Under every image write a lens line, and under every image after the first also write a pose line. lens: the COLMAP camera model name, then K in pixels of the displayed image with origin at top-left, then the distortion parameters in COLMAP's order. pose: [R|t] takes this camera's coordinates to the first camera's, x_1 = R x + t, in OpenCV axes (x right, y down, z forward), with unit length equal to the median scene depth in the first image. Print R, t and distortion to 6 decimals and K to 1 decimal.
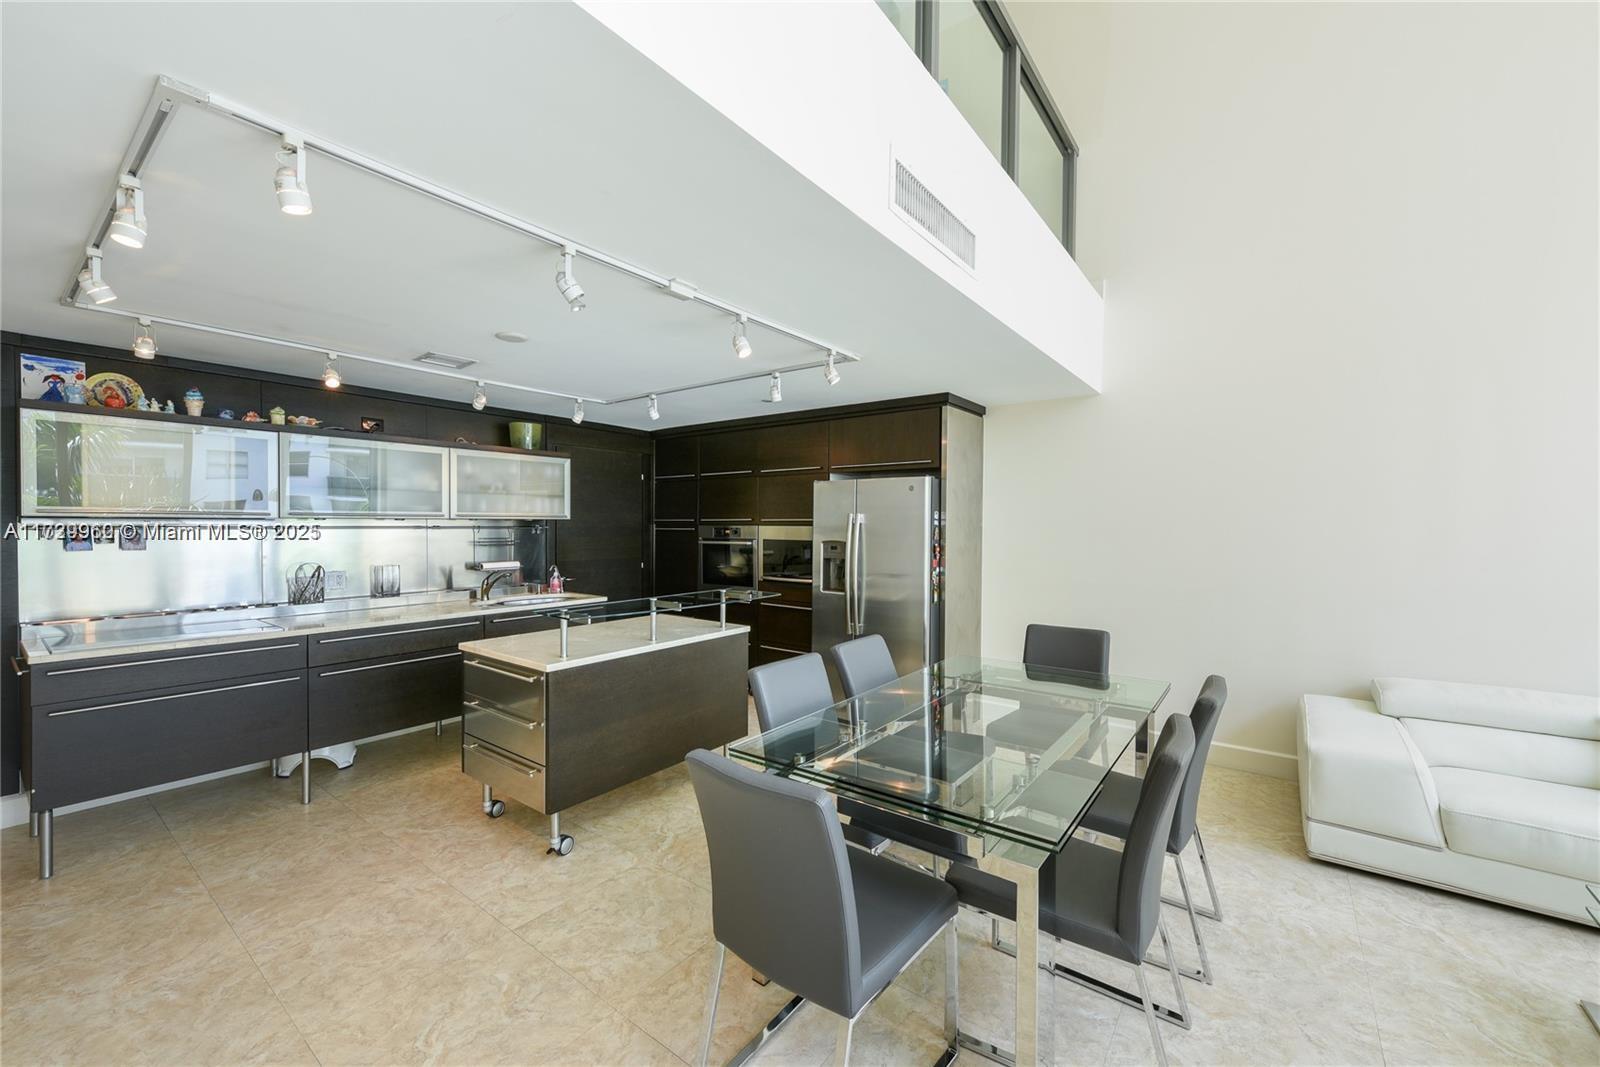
lens RADIAL K [[629.2, 0, 795.1], [0, 629.2, 530.4], [0, 0, 1]] dist [0.011254, -0.000239]
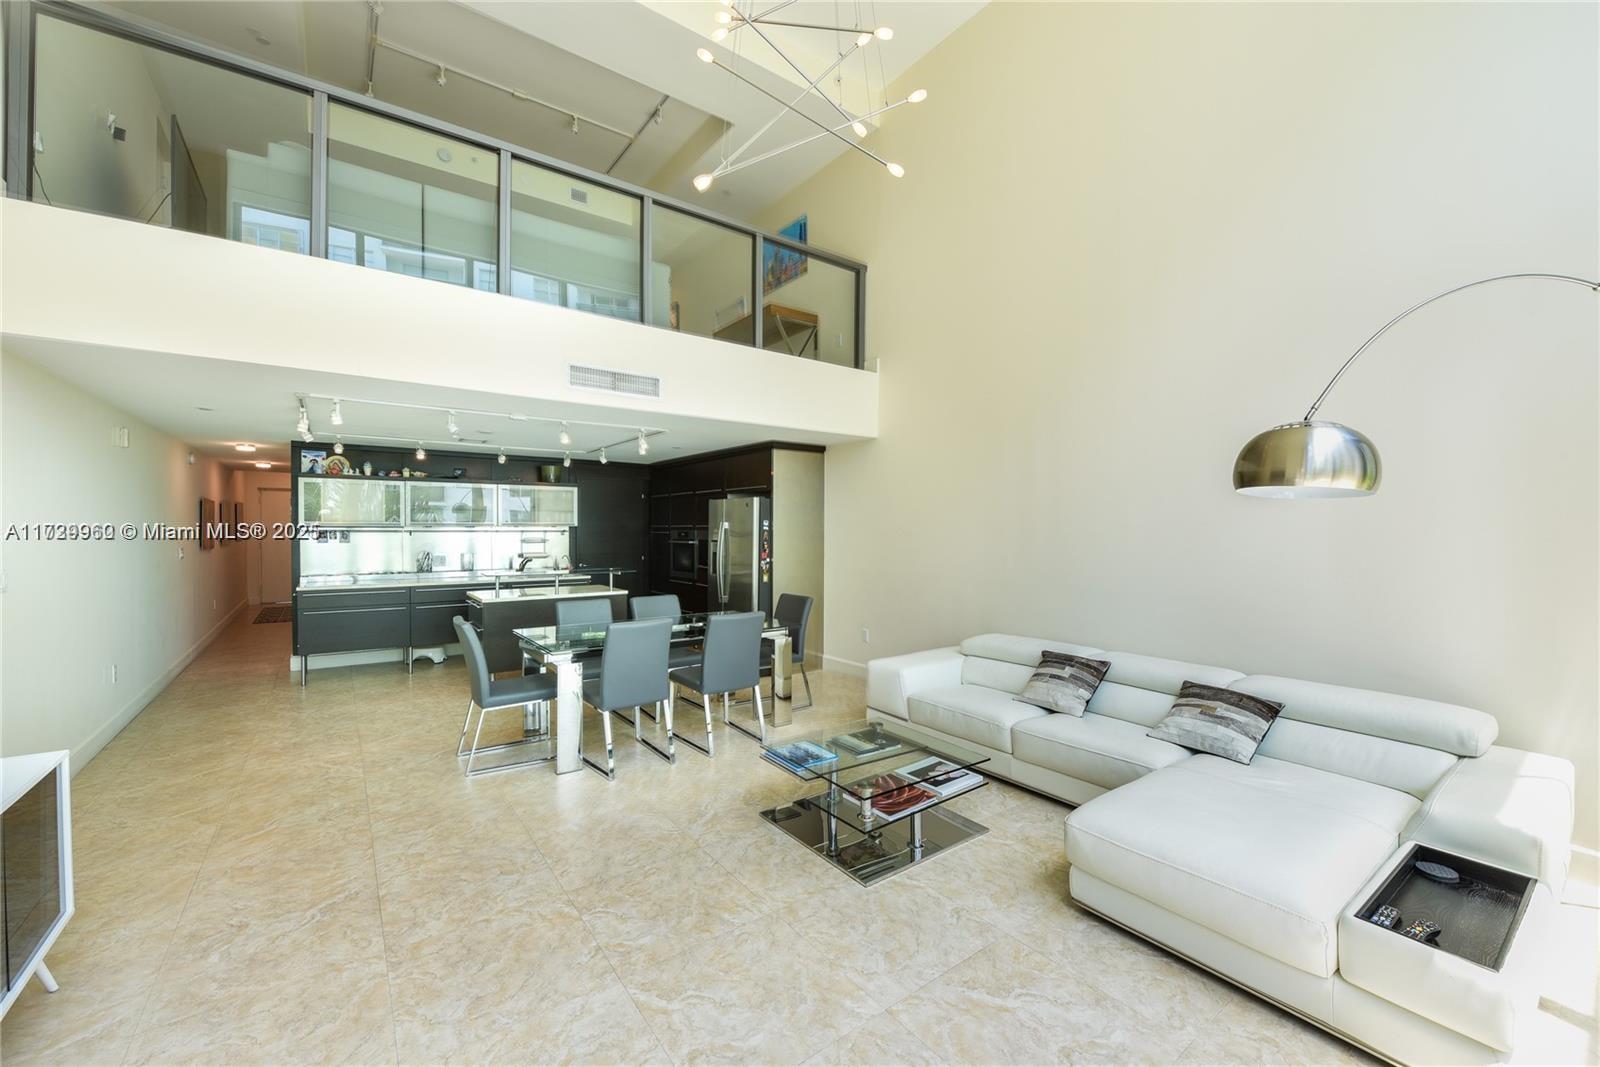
lens RADIAL K [[628.8, 0, 793.5], [0, 628.8, 528.7], [0, 0, 1]] dist [-0.000322, -0.000215]
pose [[0.961209, -0.000285, -0.275821, 0.805704], [-0.001859, 0.999970, -0.007513, -0.000318], [0.275815, 0.007734, 0.961180, -0.480807]]
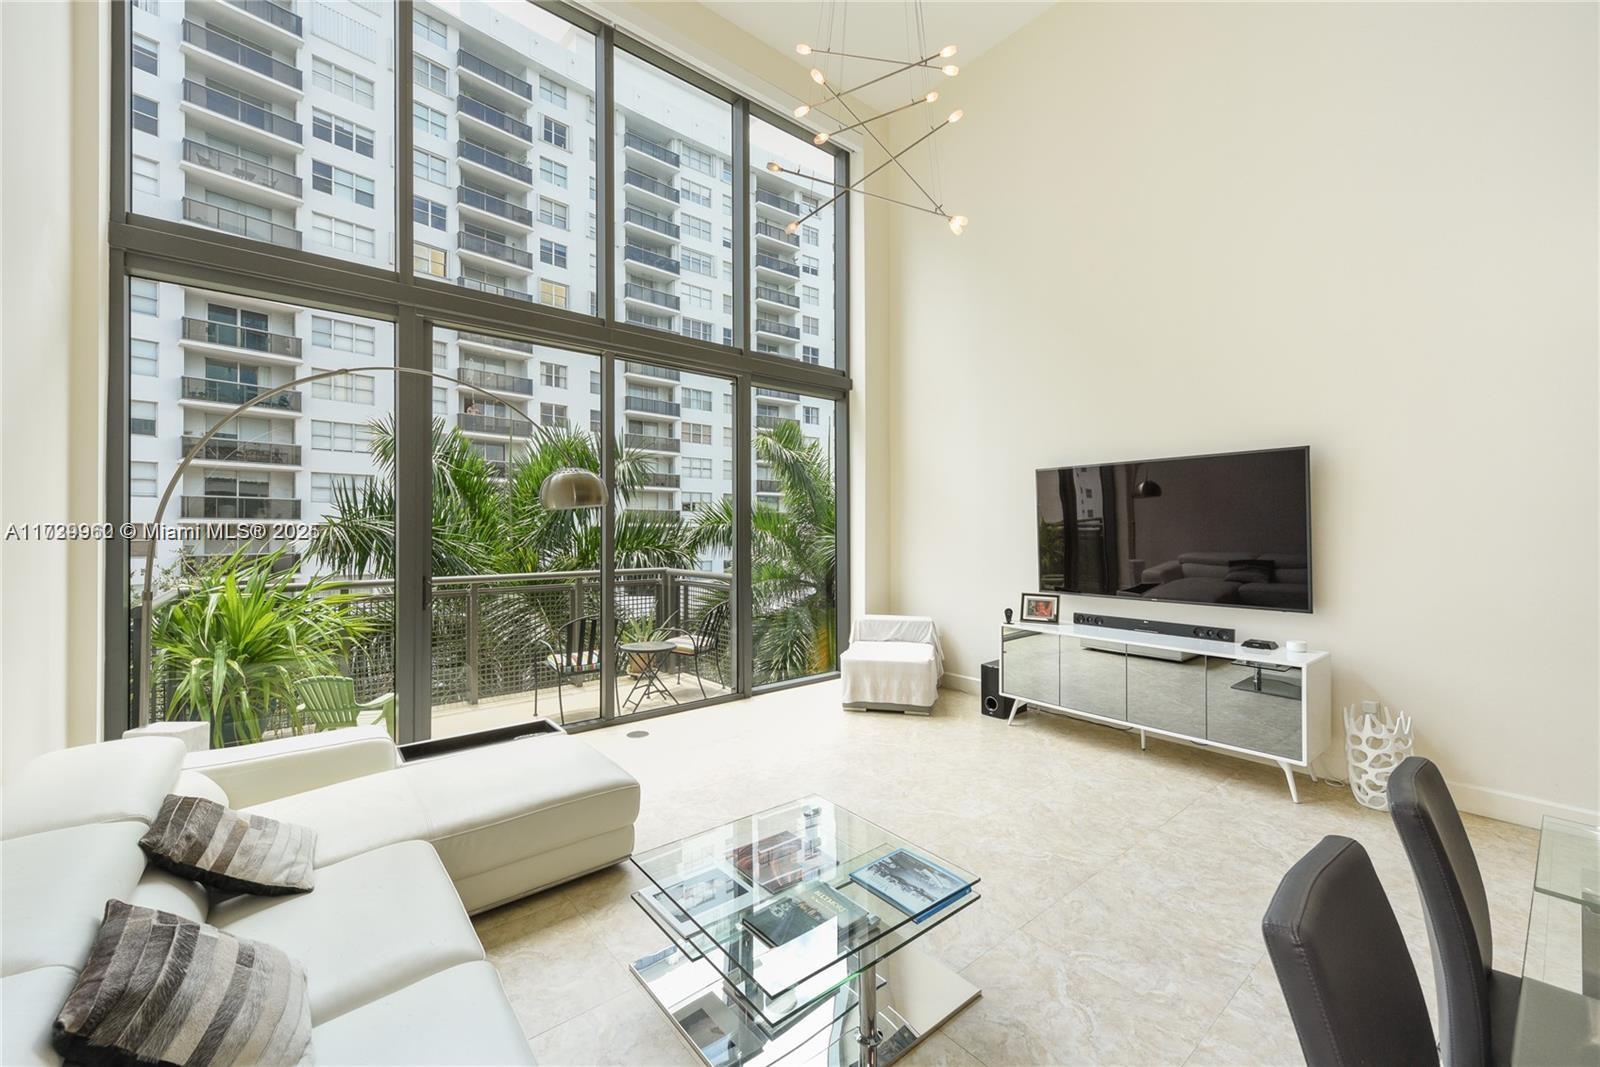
lens RADIAL K [[629.9, 0, 793.6], [0, 629.9, 507.2], [0, 0, 1]] dist [0.002935, -0.000148]
pose [[-0.975319, 0.006592, 0.220702, 0.549439], [0.000389, 0.999604, -0.028136, -0.007606], [-0.220800, -0.027356, -0.974935, 0.936973]]
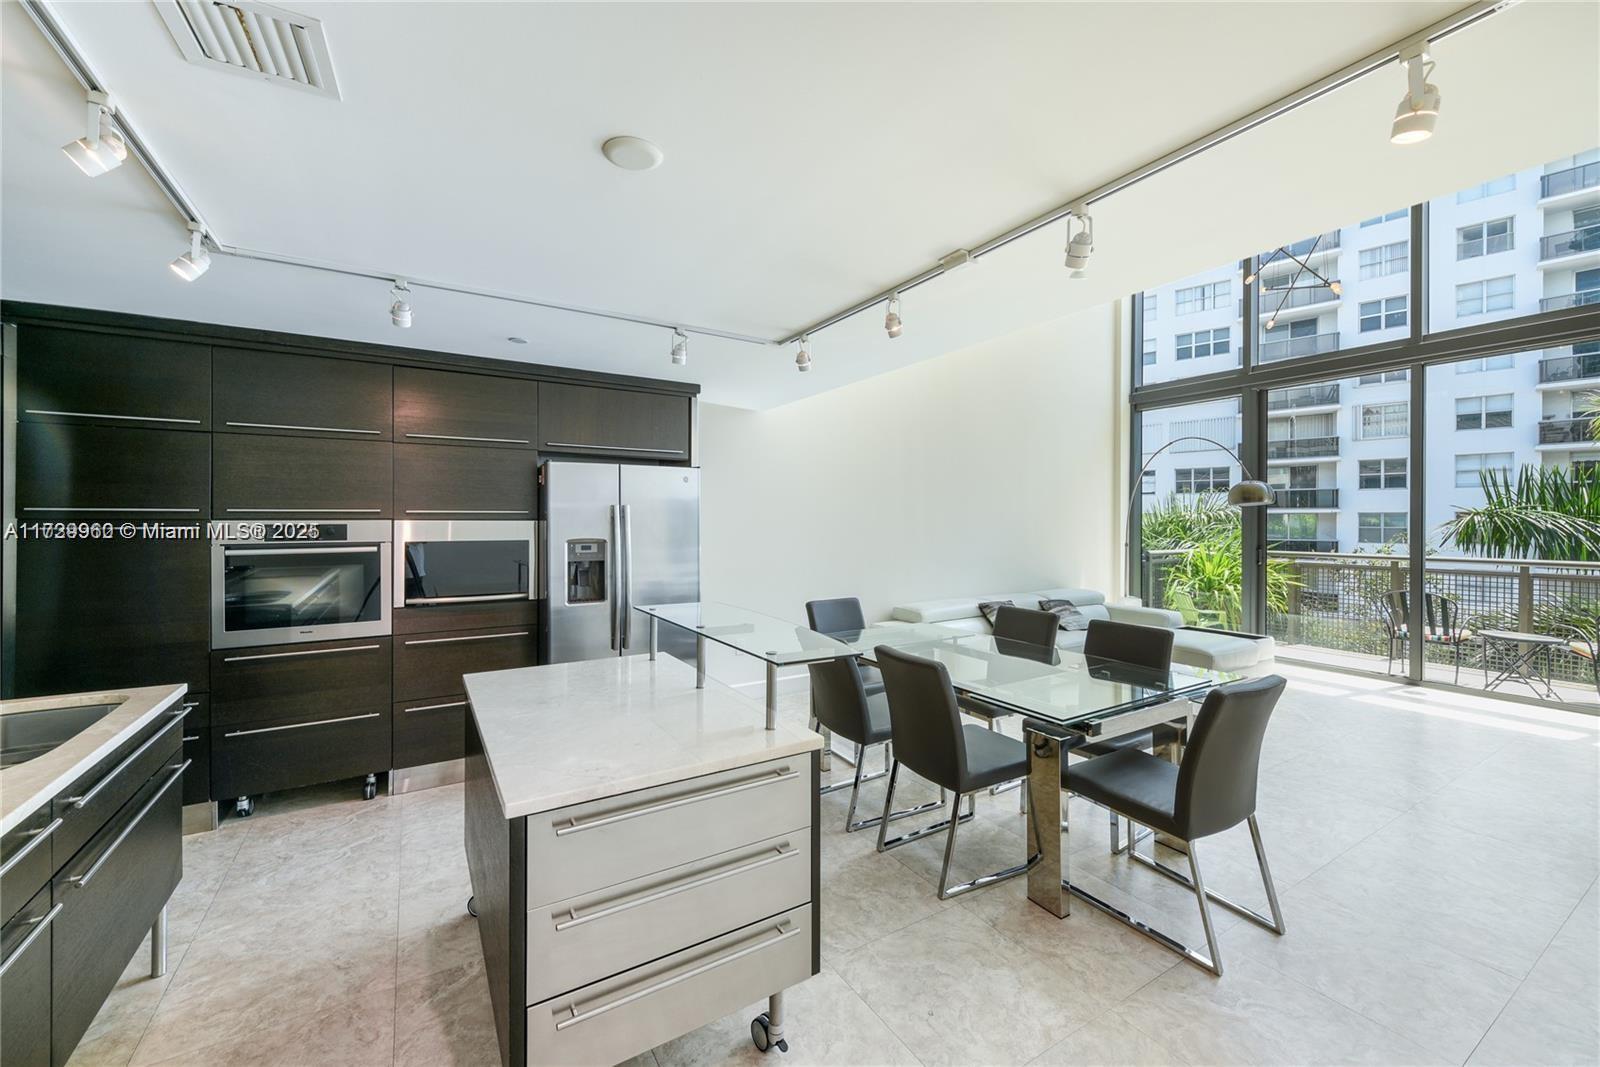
lens RADIAL K [[632.9, 0, 794.8], [0, 632.9, 520.8], [0, 0, 1]] dist [-0.000439, -0.000053]
pose [[0.366959, -0.005746, 0.930219, -0.724834], [0.007351, 0.999968, 0.003277, -0.008585], [-0.930208, 0.005635, 0.366989, 0.571946]]
